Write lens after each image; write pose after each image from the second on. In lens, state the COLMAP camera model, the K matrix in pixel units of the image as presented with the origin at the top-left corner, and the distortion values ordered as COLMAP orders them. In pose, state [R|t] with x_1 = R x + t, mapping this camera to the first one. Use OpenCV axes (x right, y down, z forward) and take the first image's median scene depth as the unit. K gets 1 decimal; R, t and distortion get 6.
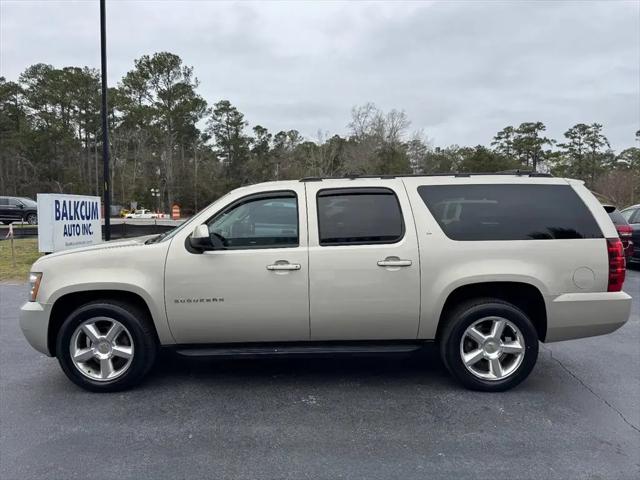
lens RADIAL K [[487.5, 0, 320.0], [0, 487.5, 240.0], [0, 0, 1]] dist [-0.004917, -0.004038]
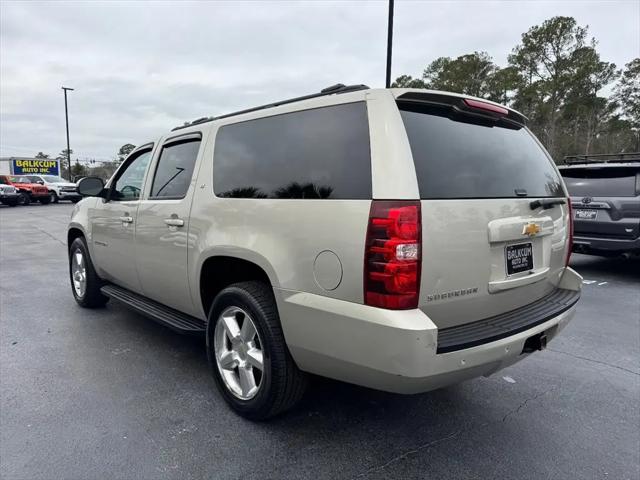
lens RADIAL K [[467.3, 0, 306.4], [0, 467.3, 239.4], [0, 0, 1]] dist [0.054310, -0.046527]
pose [[0.647839, 0.089505, -0.756501, 0.084471], [-0.060909, 0.995980, 0.065678, 0.000984], [0.759338, 0.003529, 0.650686, 0.058562]]
